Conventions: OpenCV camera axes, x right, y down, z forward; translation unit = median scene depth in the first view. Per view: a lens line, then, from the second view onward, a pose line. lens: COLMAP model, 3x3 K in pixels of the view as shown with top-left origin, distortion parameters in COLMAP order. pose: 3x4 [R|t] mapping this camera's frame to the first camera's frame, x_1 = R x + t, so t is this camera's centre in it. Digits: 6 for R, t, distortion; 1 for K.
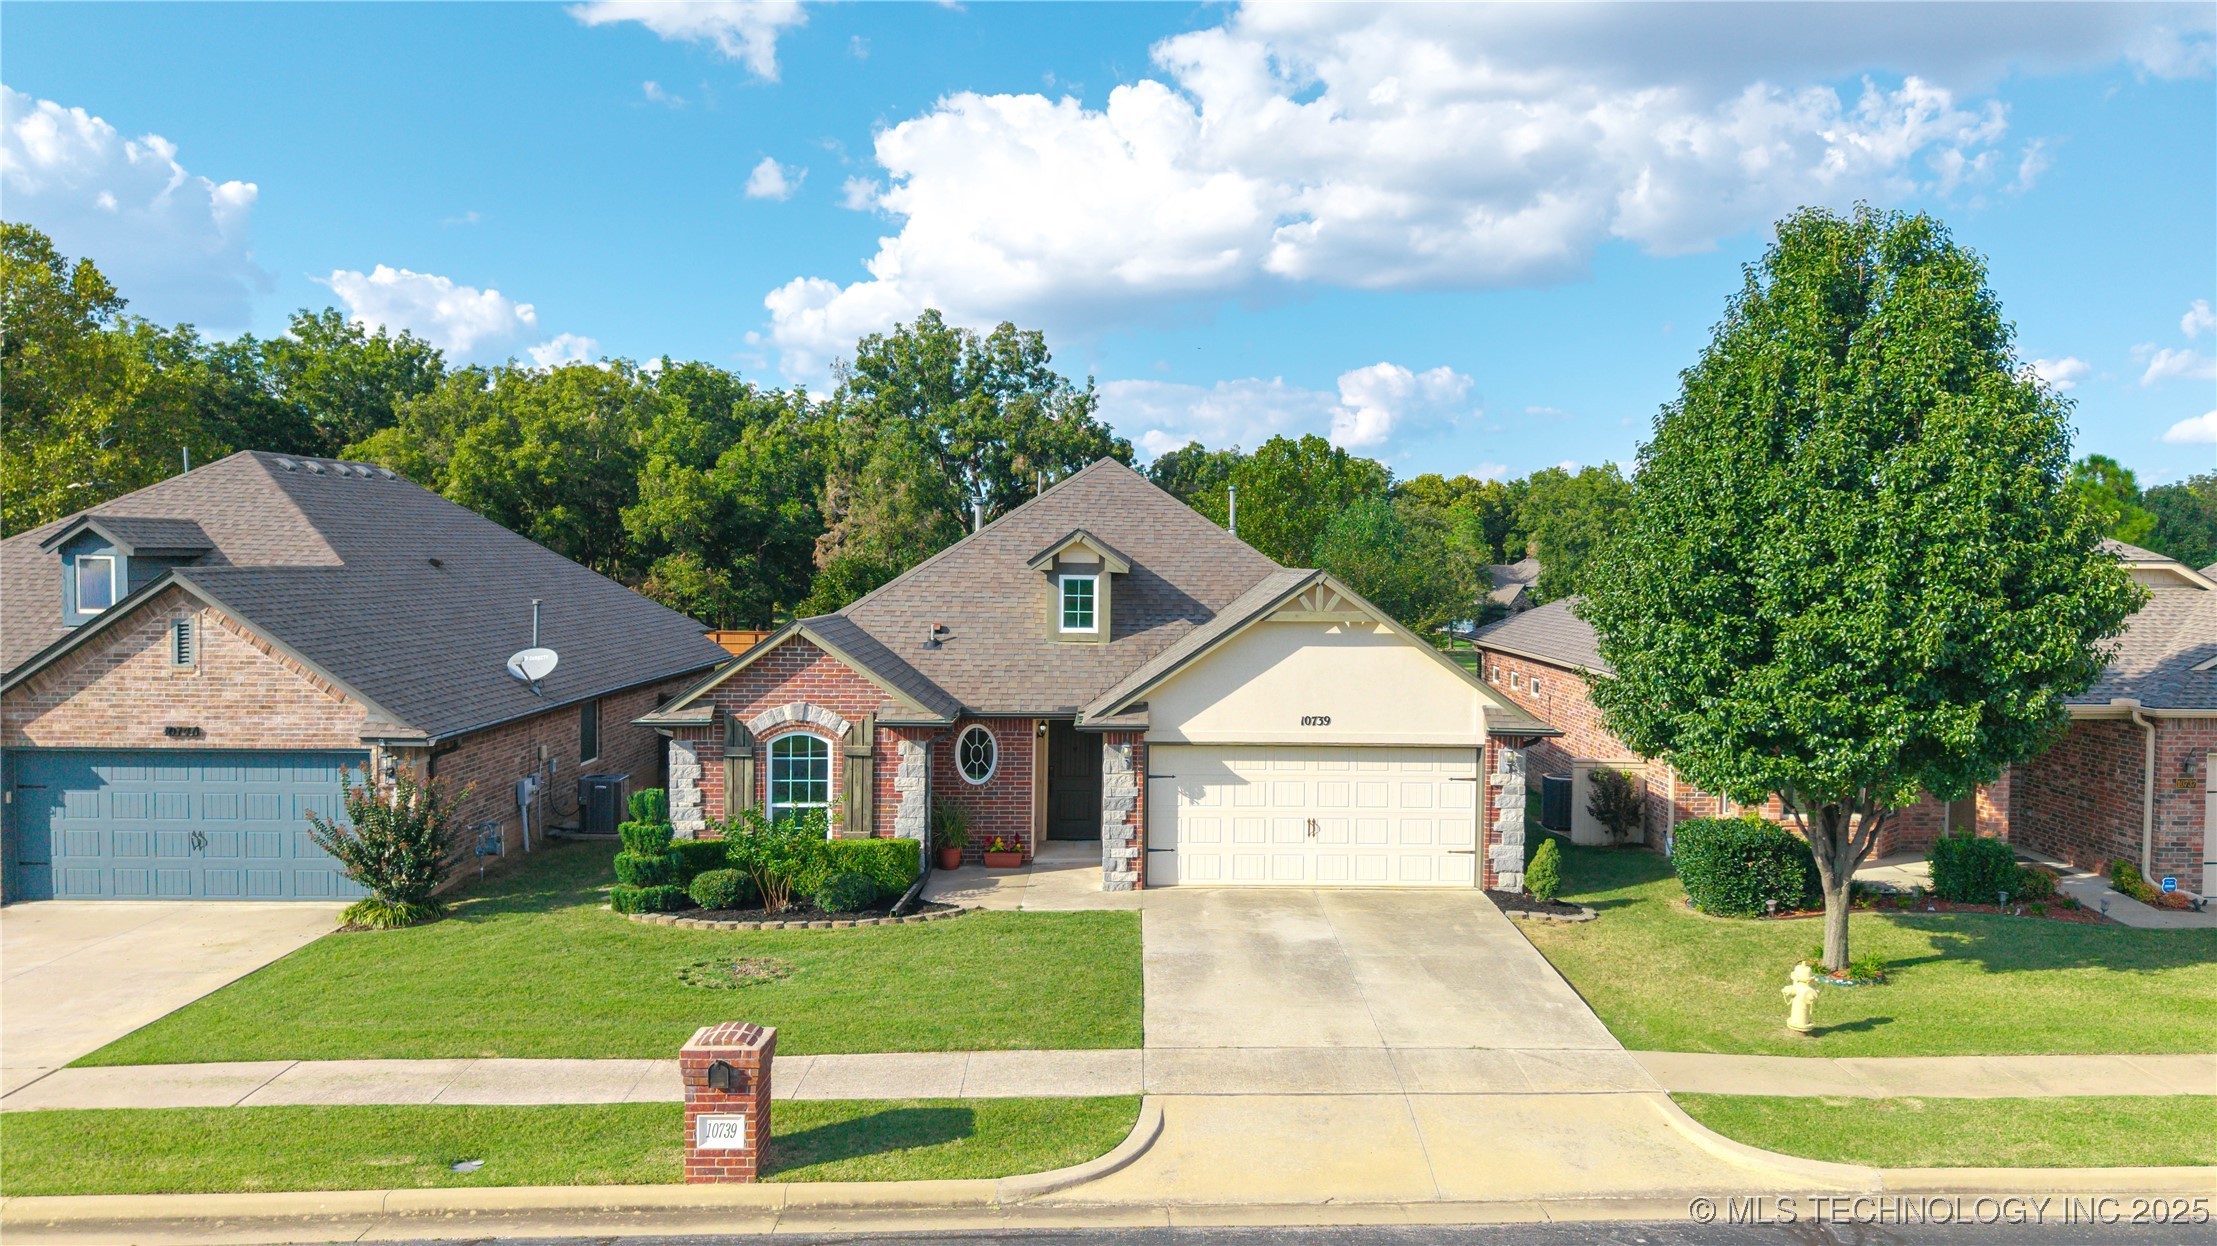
lens RADIAL K [[1495.1, 0, 1108.5], [0, 1495.1, 623.0], [0, 0, 1]] dist [-0.009905, -0.002794]
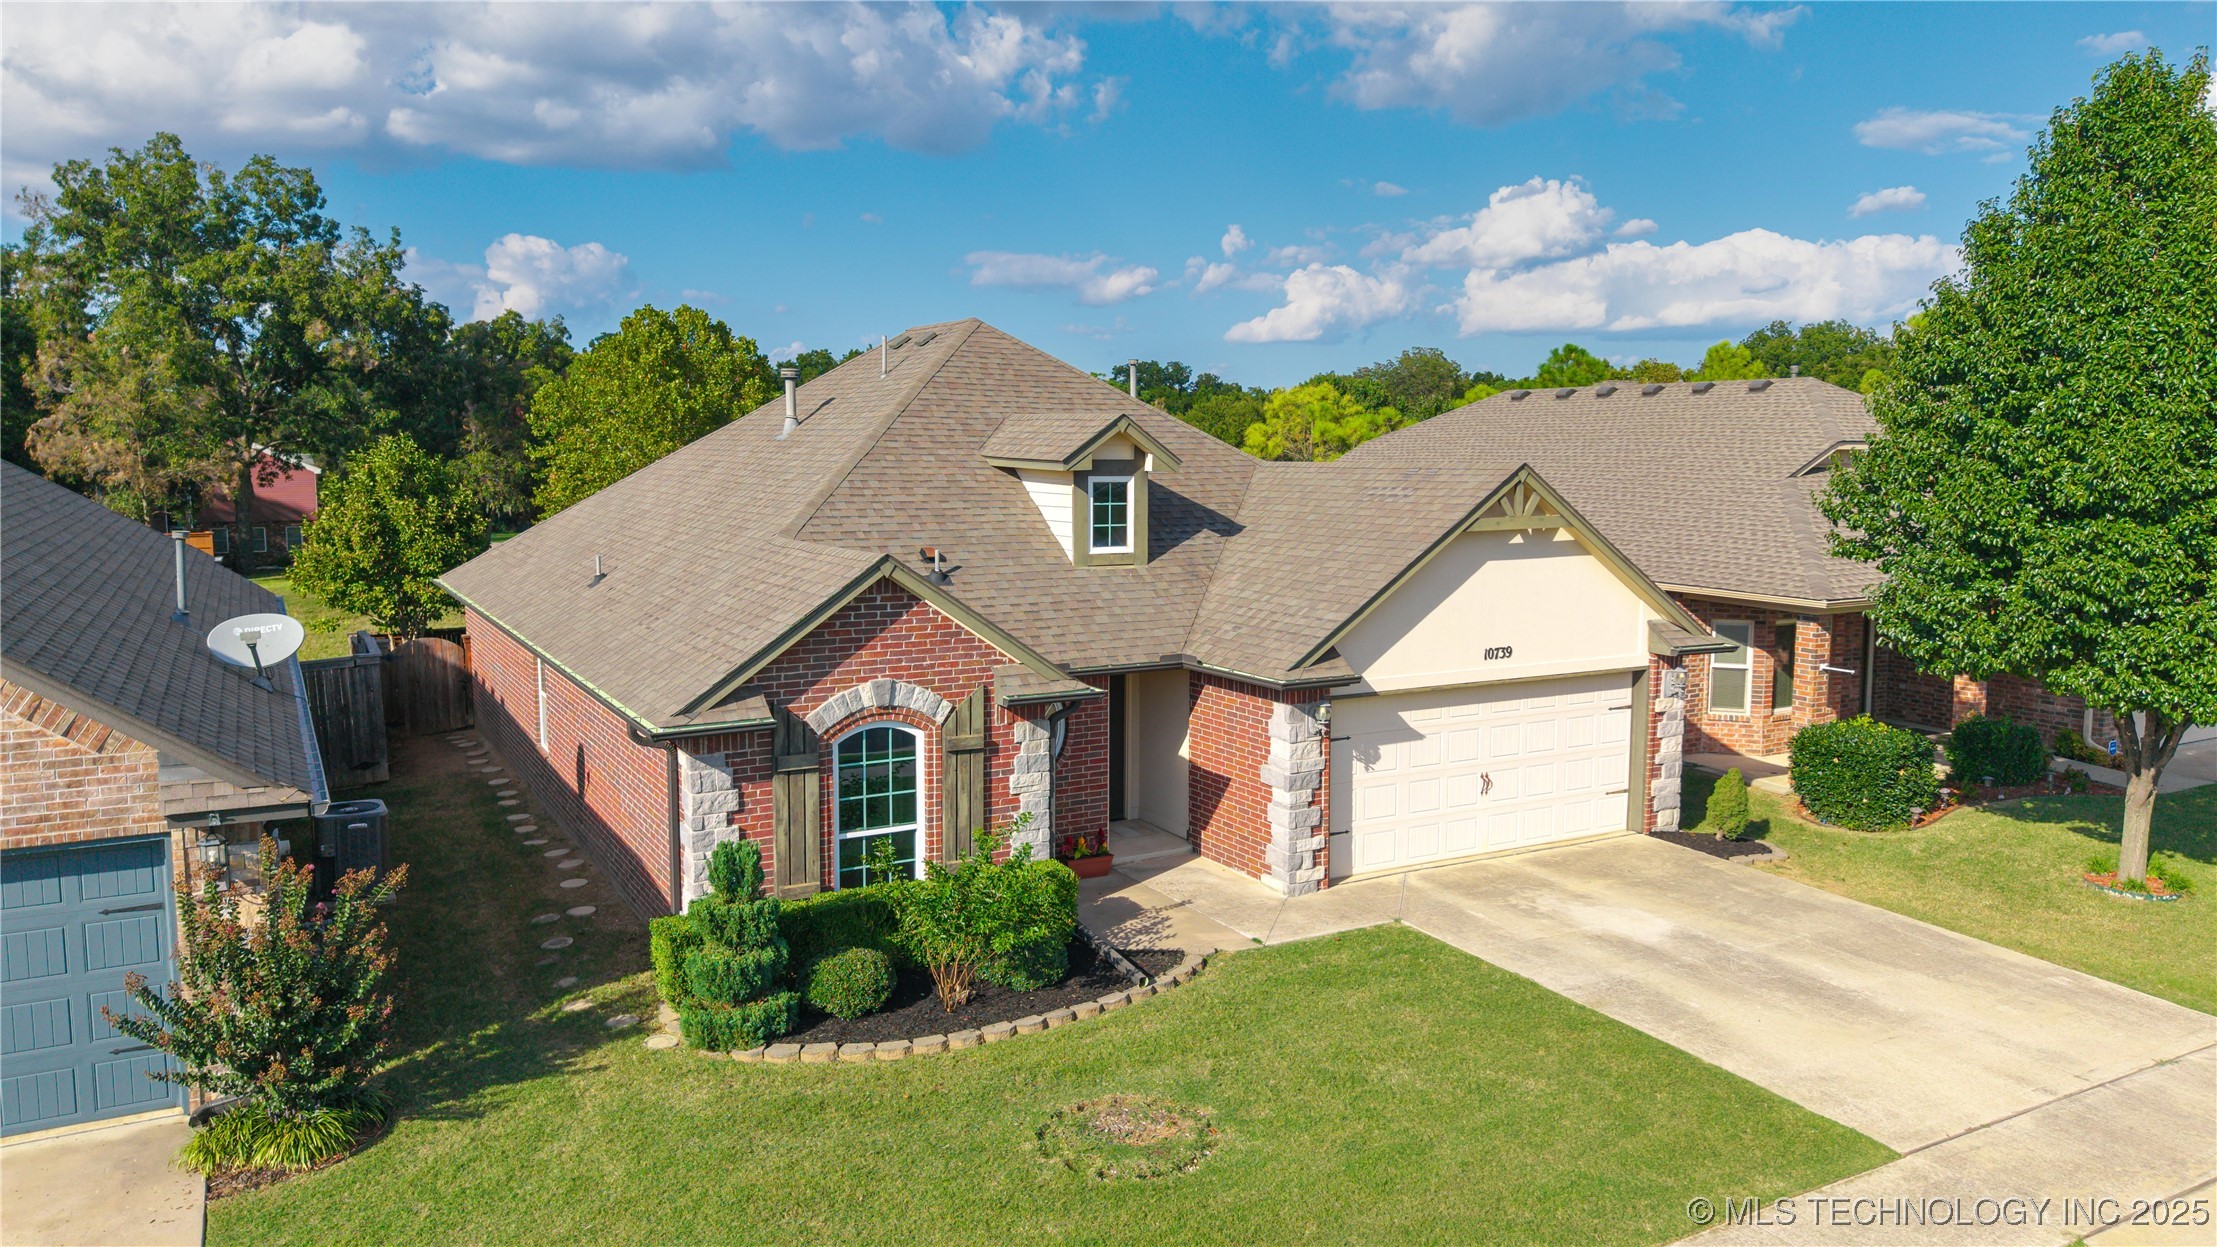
lens RADIAL K [[1507.7, 0, 998.0], [0, 1507.7, 600.6], [0, 0, 1]] dist [0.066766, -0.118165]
pose [[0.900175, -0.056492, 0.431849, -0.447723], [0.029343, 0.997166, 0.069278, -0.026707], [-0.434539, -0.049691, 0.899281, 0.375666]]
